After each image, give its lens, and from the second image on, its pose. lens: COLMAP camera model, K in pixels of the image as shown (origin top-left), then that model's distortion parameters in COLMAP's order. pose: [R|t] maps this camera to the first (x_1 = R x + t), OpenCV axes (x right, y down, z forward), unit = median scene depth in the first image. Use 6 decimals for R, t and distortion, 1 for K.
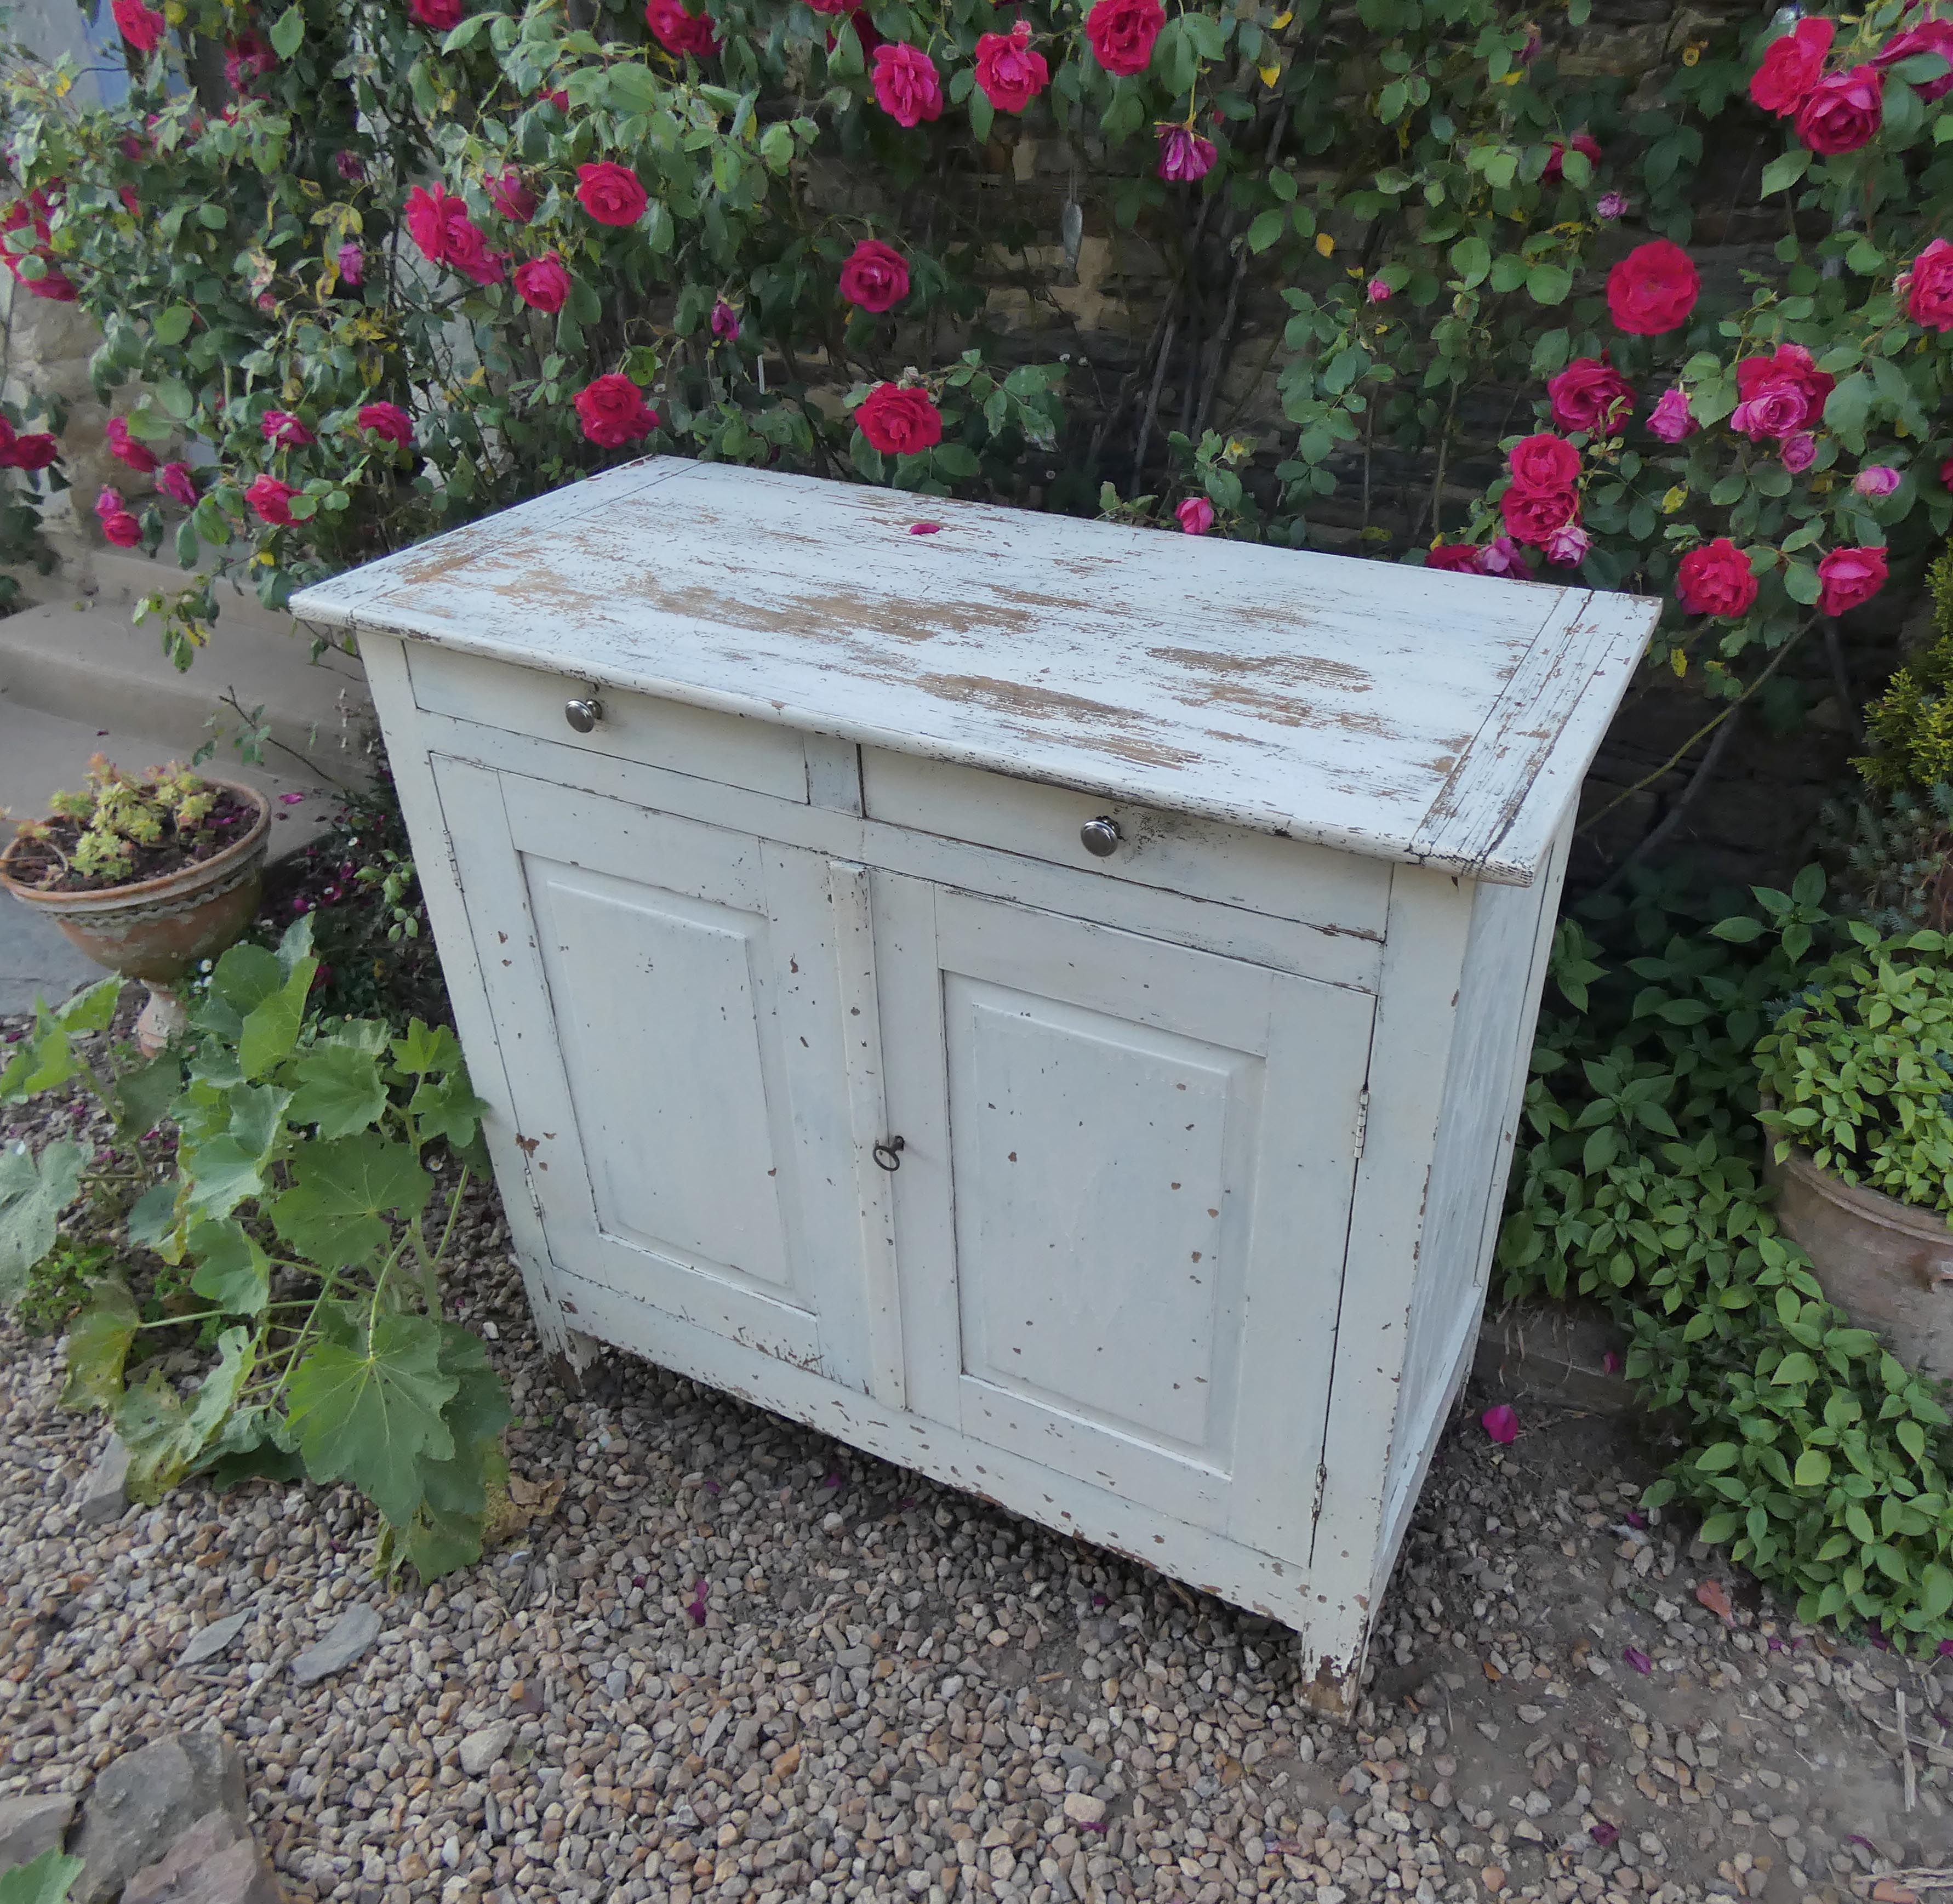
lens RADIAL K [[1599.2, 0, 1058.3], [0, 1599.2, 905.5], [0, 0, 1]] dist [-0.005340, -0.006472]
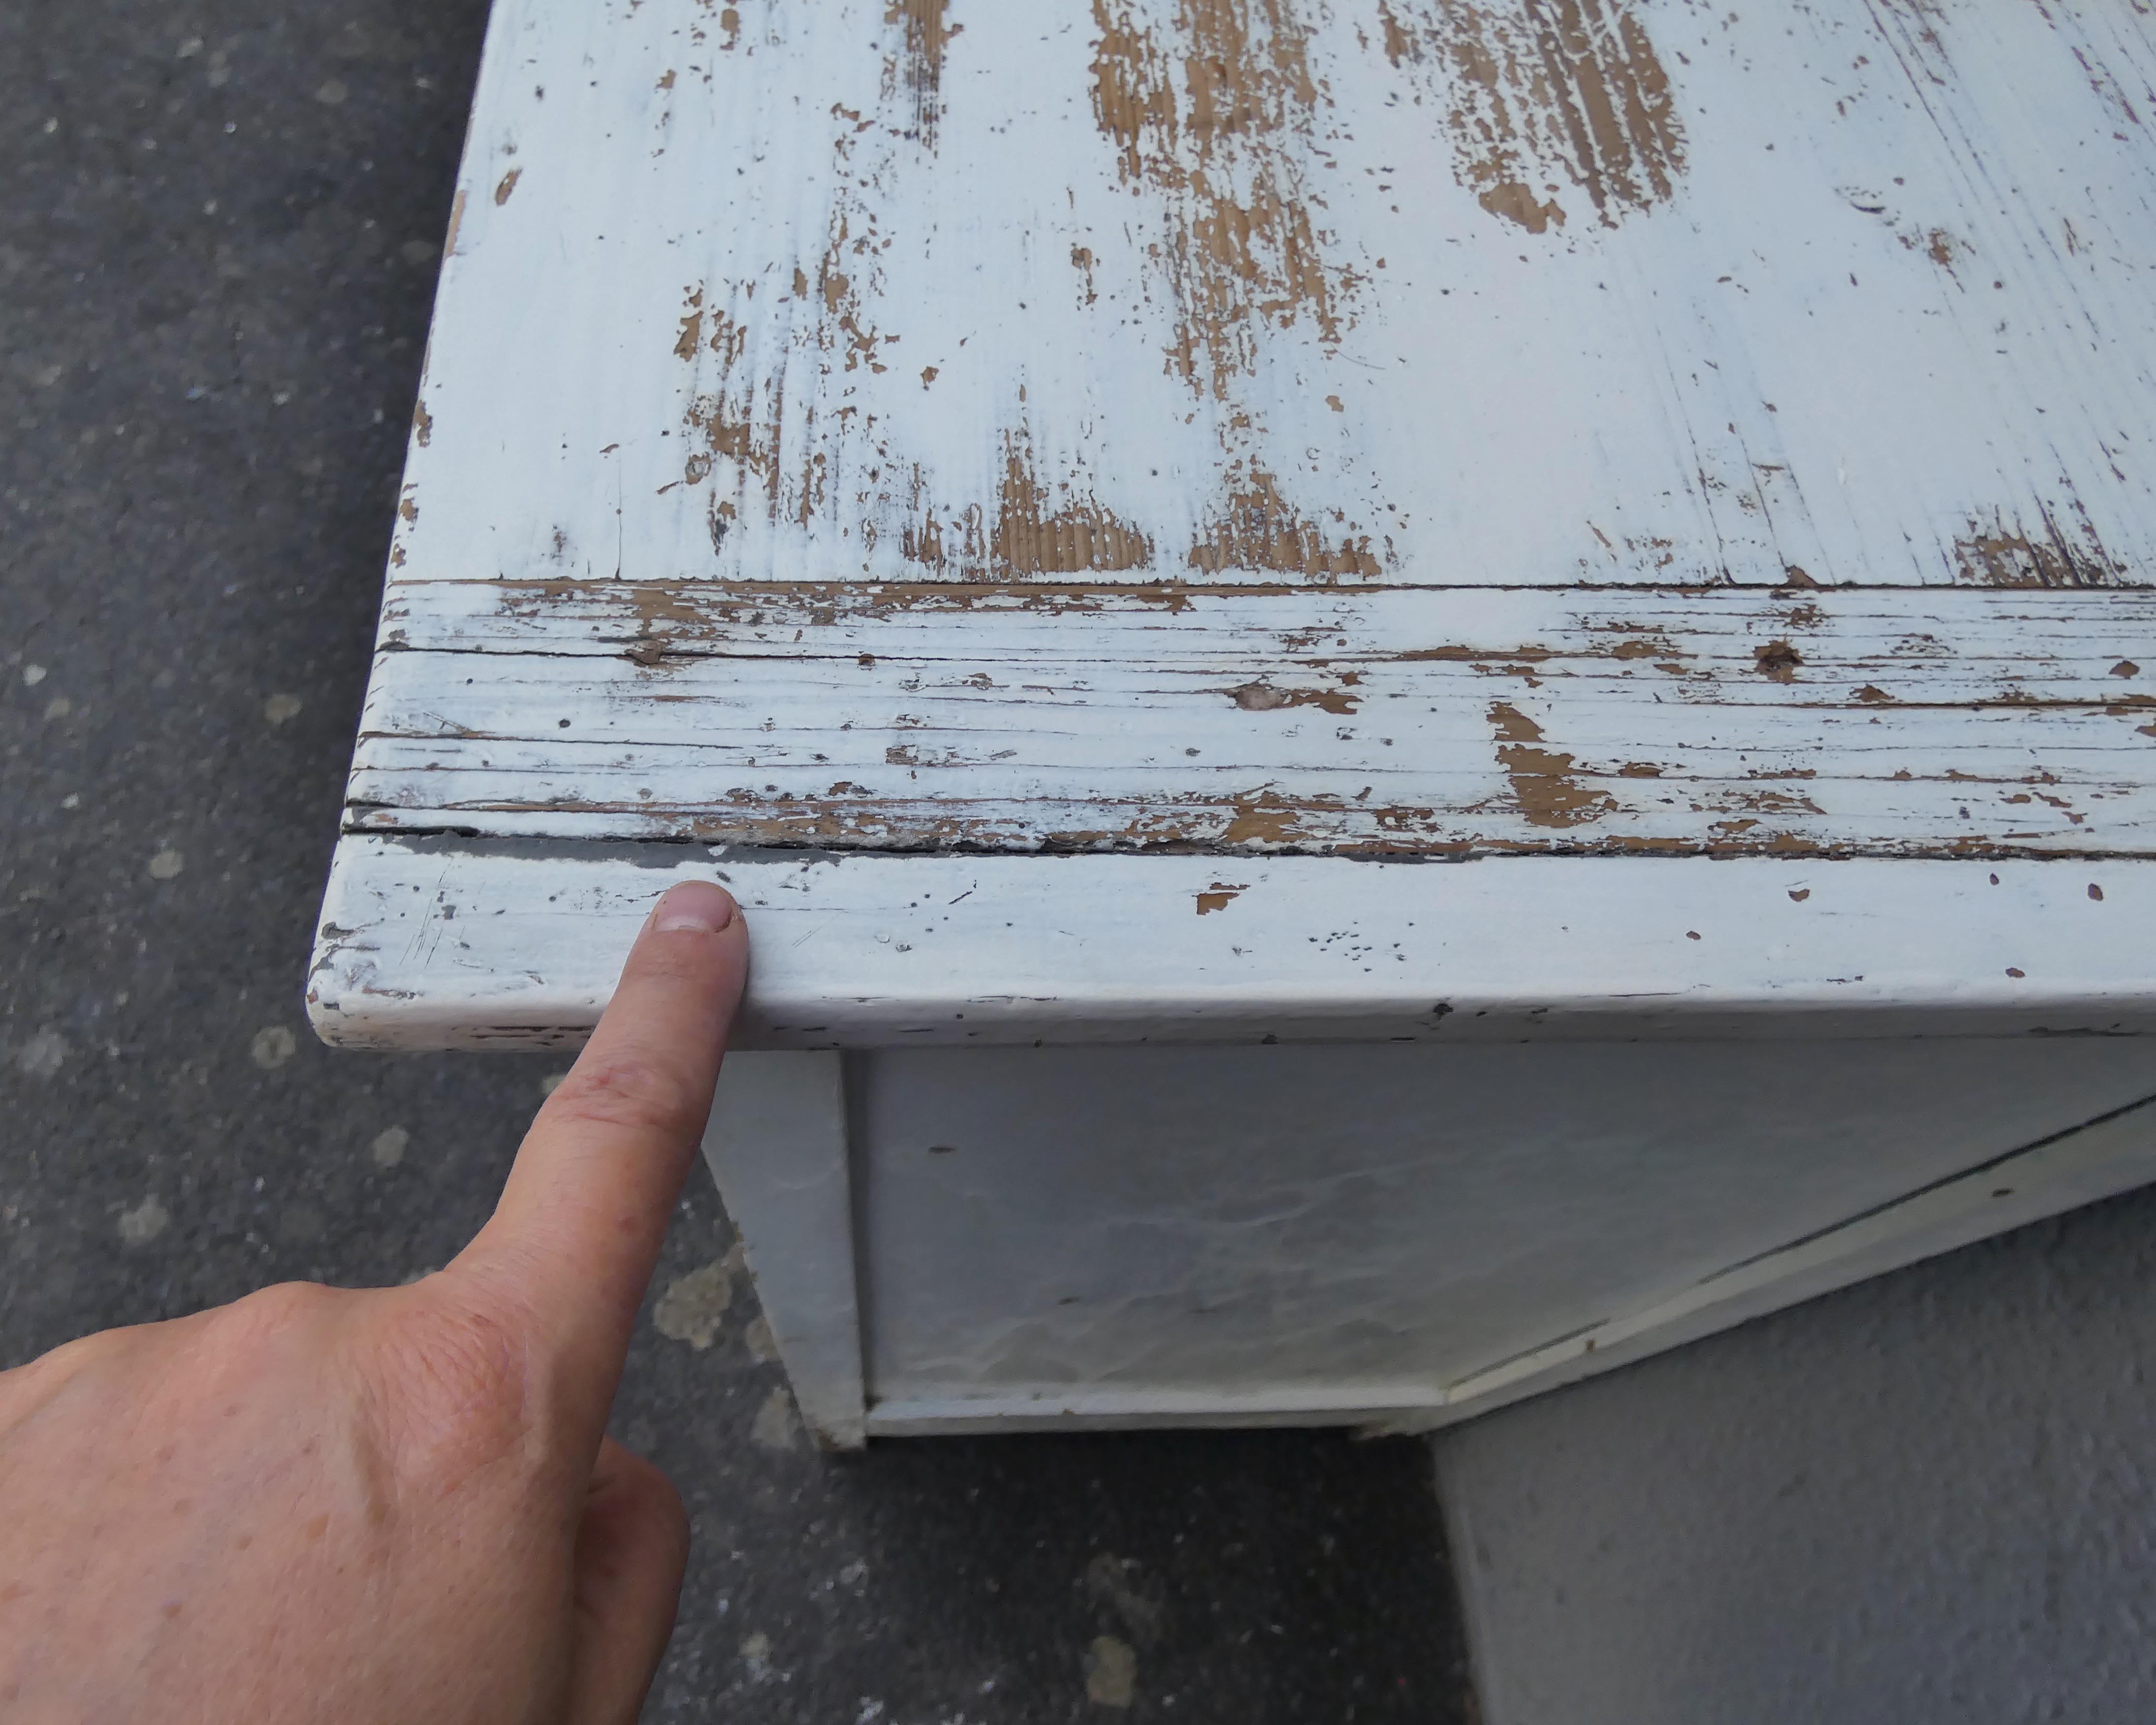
lens RADIAL K [[1431.4, 0, 953.7], [0, 1431.4, 905.0], [0, 0, 1]] dist [0.006943, -0.020877]
pose [[0.467824, 0.801523, -0.372427, 0.252428], [-0.502974, 0.587936, 0.633521, -0.131326], [0.726745, -0.109055, 0.678195, 0.577737]]
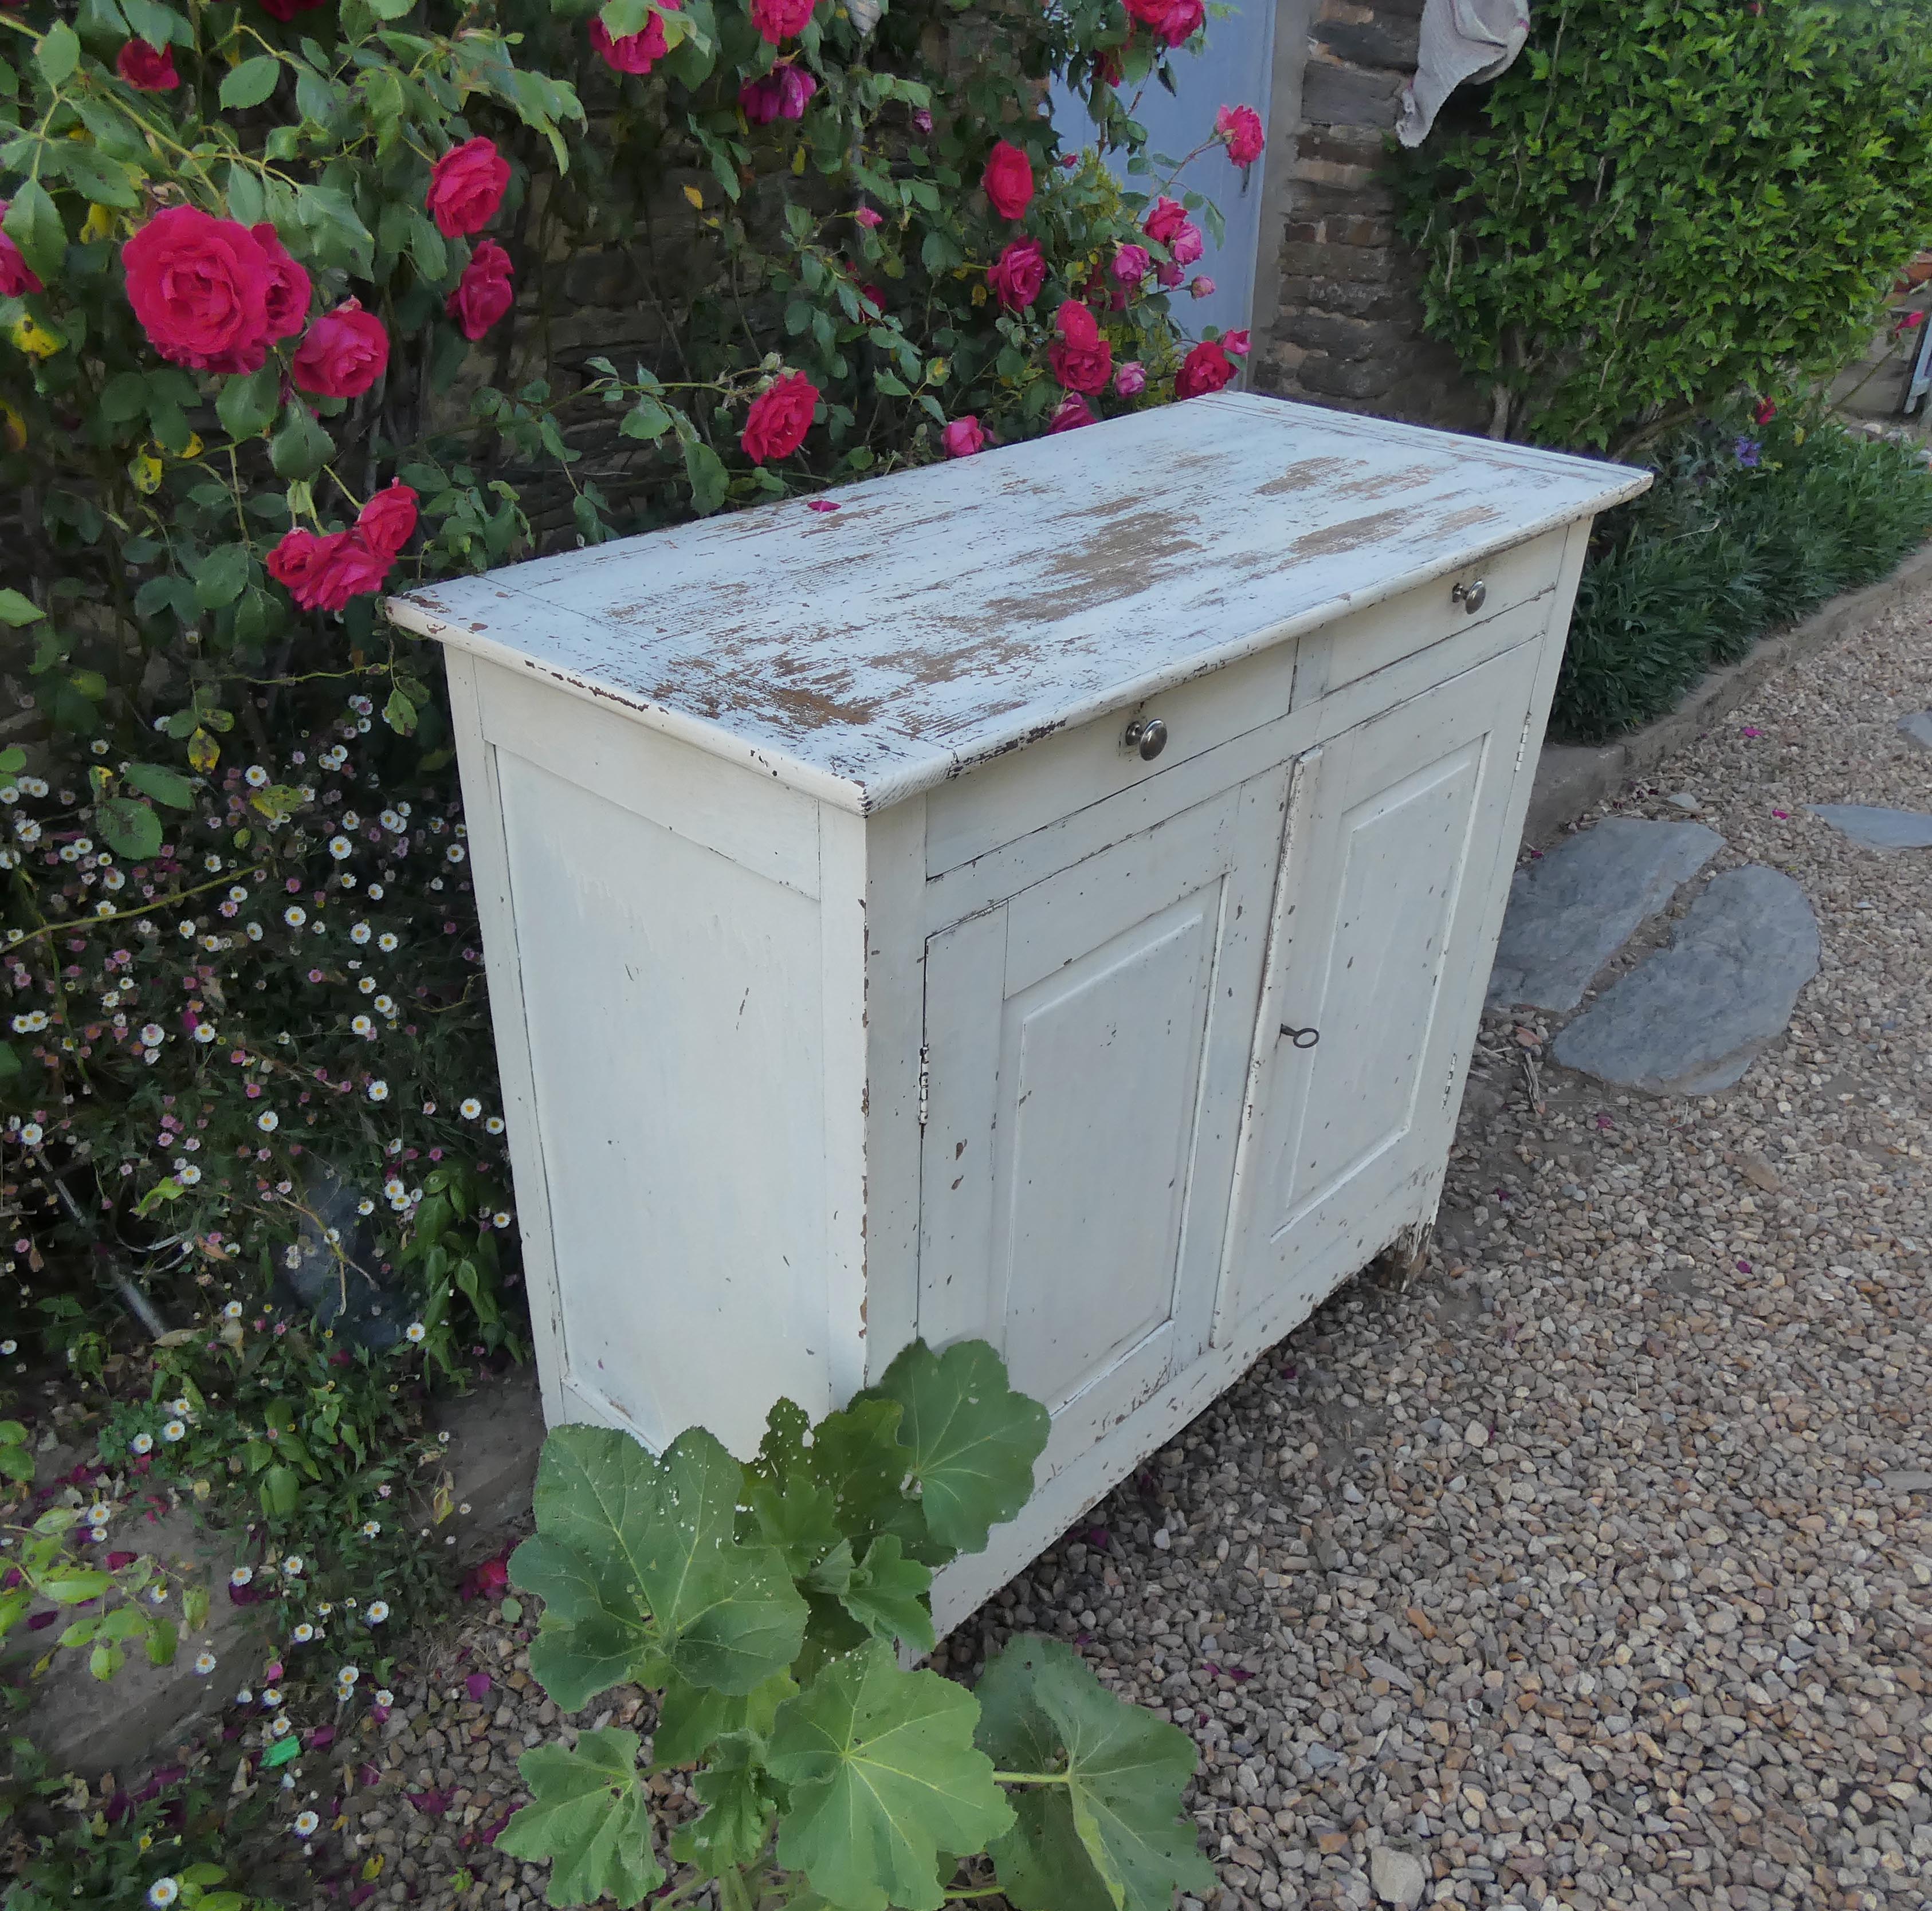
lens RADIAL K [[1681.5, 0, 893.6], [0, 1681.5, 1005.3], [0, 0, 1]] dist [-0.000754, -0.002003]
pose [[0.307761, -0.484681, 0.818760, -0.944865], [0.488611, 0.818900, 0.301102, -0.280862], [-0.816420, 0.307388, 0.488846, 0.600757]]
